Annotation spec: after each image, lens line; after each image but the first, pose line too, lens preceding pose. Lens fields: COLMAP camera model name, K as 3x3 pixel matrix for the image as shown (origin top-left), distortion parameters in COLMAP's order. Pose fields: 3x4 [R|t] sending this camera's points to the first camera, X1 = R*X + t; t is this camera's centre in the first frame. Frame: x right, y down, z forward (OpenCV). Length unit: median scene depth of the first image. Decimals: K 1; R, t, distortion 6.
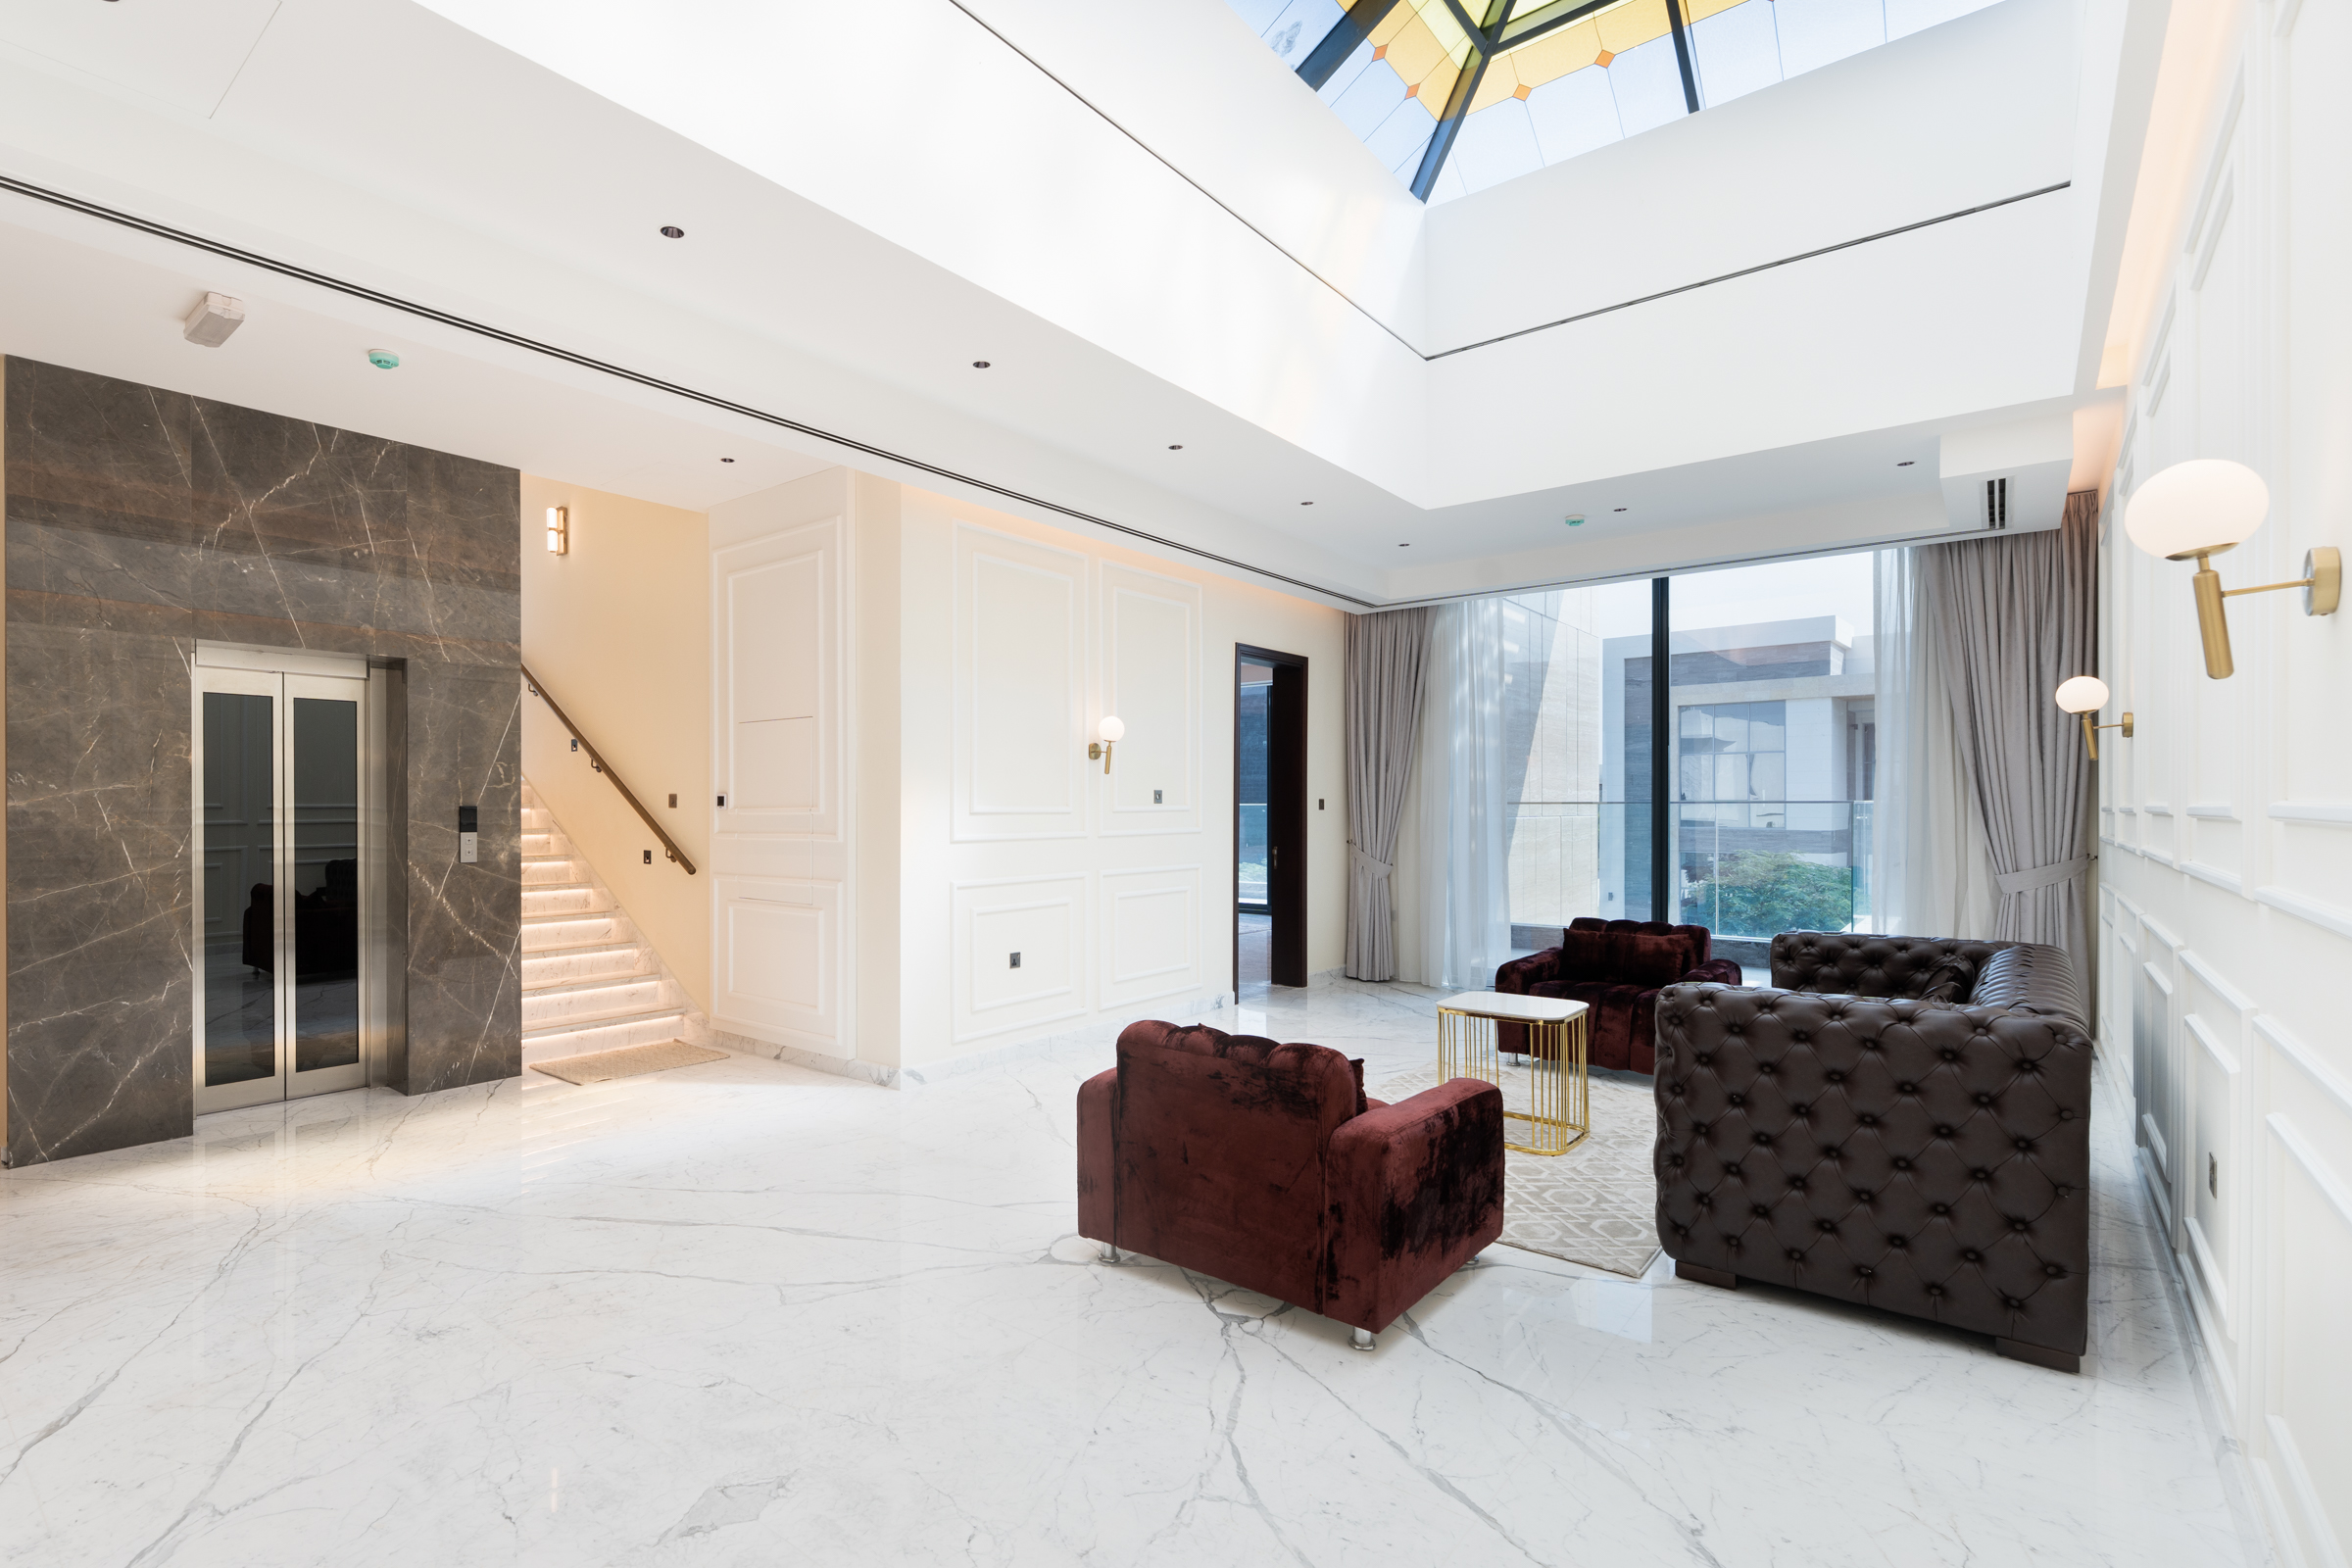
lens RADIAL K [[1076.3, 0, 1176.7], [0, 1076.3, 833.8], [0, 0, 1]] dist [-0.001580, -0.000403]
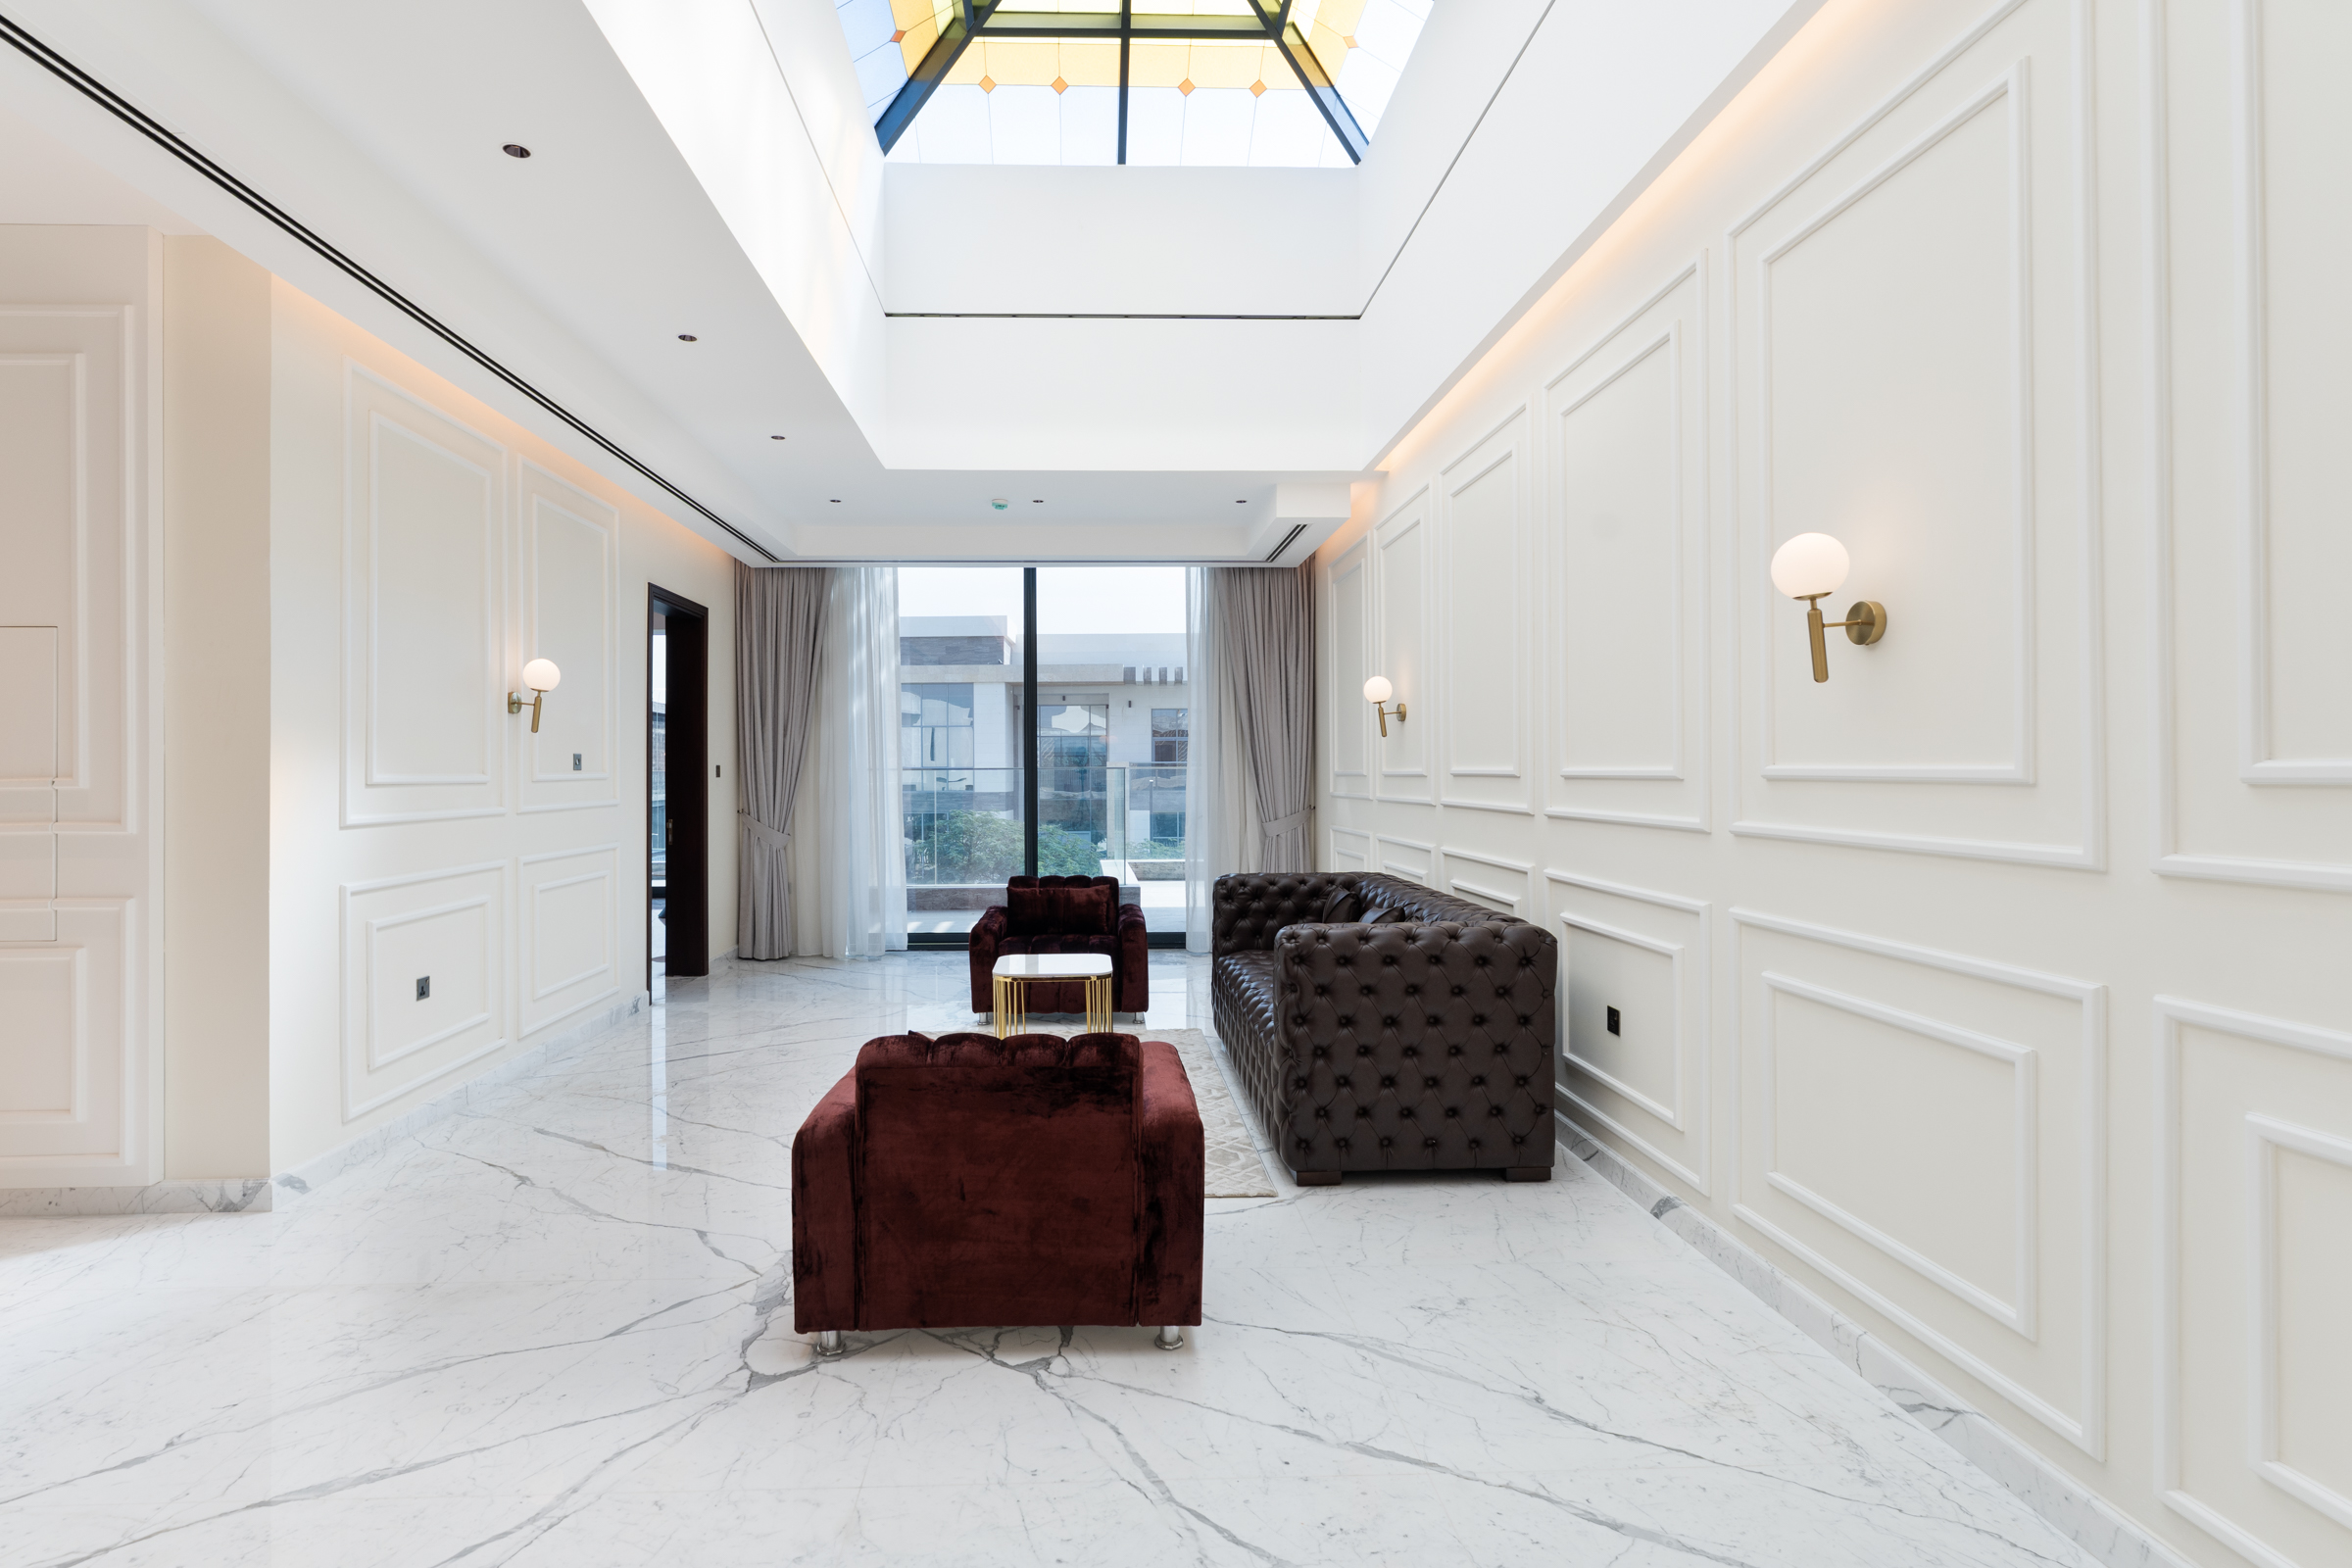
lens RADIAL K [[1026.6, 0, 1176.0], [0, 1026.6, 784.0], [0, 0, 1]] dist [0.000228, -0.000415]
pose [[0.774912, -0.011333, 0.631968, -0.220503], [0.020544, 0.999763, -0.007263, -0.004347], [-0.631736, 0.018611, 0.774961, 0.166498]]
